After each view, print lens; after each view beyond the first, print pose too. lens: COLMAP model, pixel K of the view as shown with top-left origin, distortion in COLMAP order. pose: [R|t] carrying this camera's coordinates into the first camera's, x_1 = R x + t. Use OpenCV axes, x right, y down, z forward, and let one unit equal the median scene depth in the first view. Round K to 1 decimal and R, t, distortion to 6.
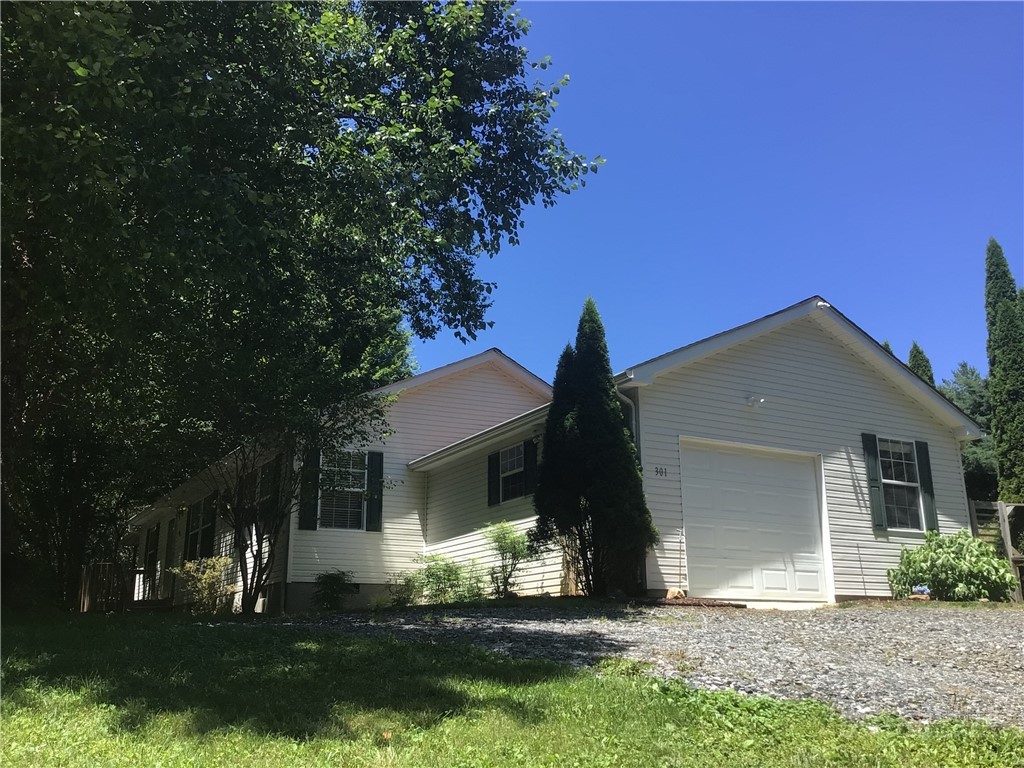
lens RADIAL K [[974.0, 0, 514.6], [0, 974.0, 379.8], [0, 0, 1]] dist [0.004739, 0.000000]
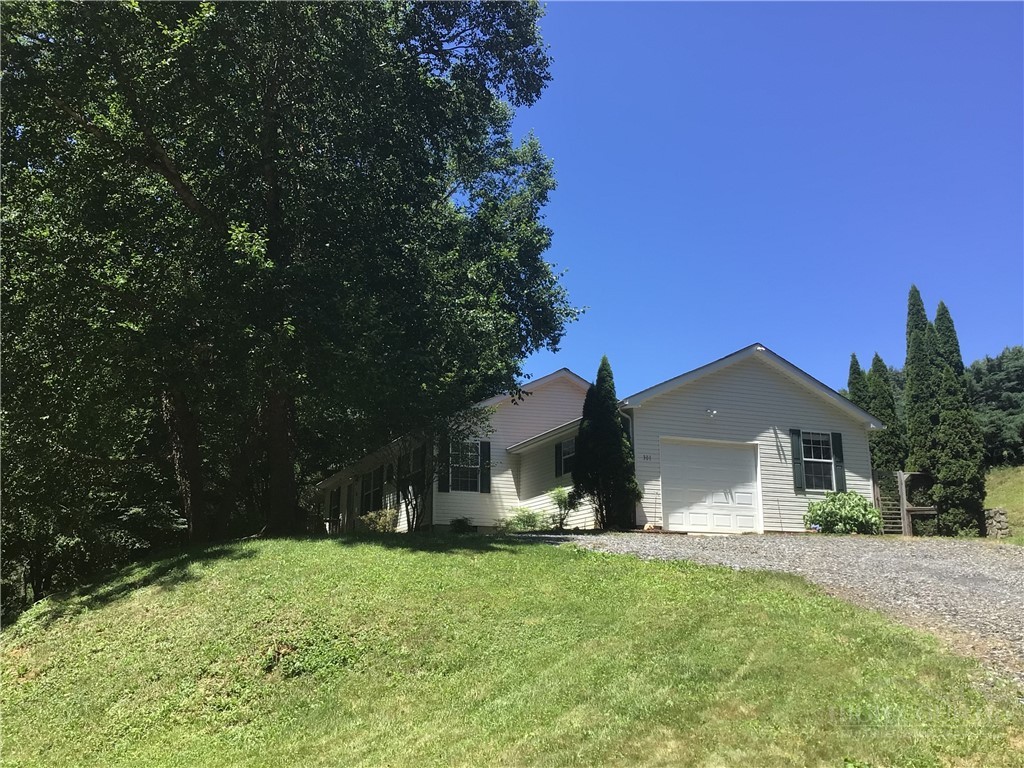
lens RADIAL K [[974.0, 0, 509.5], [0, 974.0, 386.2], [0, 0, 1]] dist [0.004739, 0.000000]
pose [[0.991088, -0.019300, -0.131800, 0.121893], [0.025472, 0.998649, 0.045301, -0.100093], [0.130748, -0.048255, 0.990241, -0.628248]]
